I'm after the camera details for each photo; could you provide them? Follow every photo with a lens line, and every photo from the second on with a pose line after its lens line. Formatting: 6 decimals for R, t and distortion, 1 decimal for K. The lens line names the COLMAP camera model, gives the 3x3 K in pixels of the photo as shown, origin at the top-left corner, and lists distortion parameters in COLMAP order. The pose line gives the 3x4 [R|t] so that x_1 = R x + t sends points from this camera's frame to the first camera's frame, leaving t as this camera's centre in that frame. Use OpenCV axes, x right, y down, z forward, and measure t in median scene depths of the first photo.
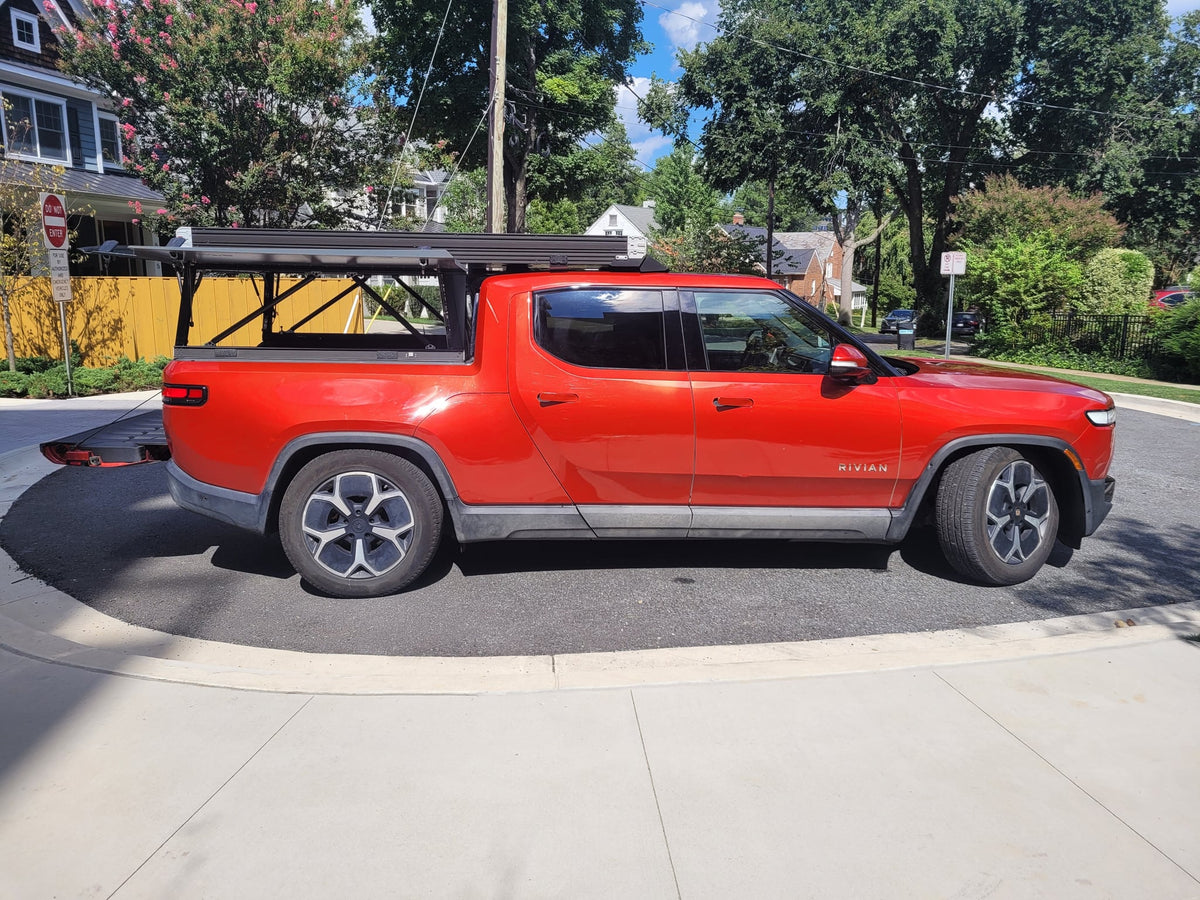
lens RADIAL K [[919.6, 0, 600.0], [0, 919.6, 450.0], [0, 0, 1]] dist [0.024492, -0.013277]
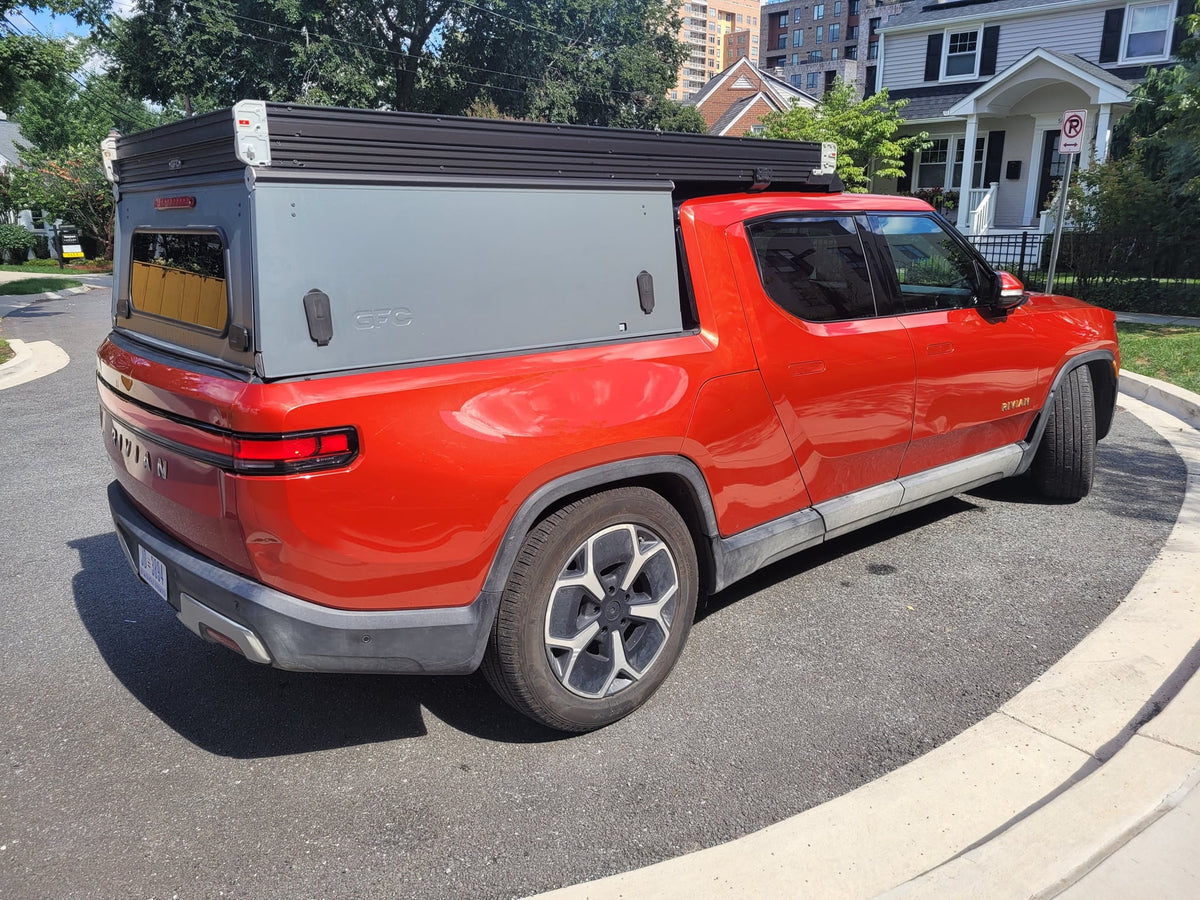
lens RADIAL K [[905.4, 0, 614.4], [0, 905.4, 449.2], [0, 0, 1]] dist [0.078269, -0.081386]
pose [[0.786245, -0.166130, 0.595163, -0.594156], [0.122285, 0.985964, 0.113671, -0.091928], [-0.605693, -0.016594, 0.795525, 0.507189]]
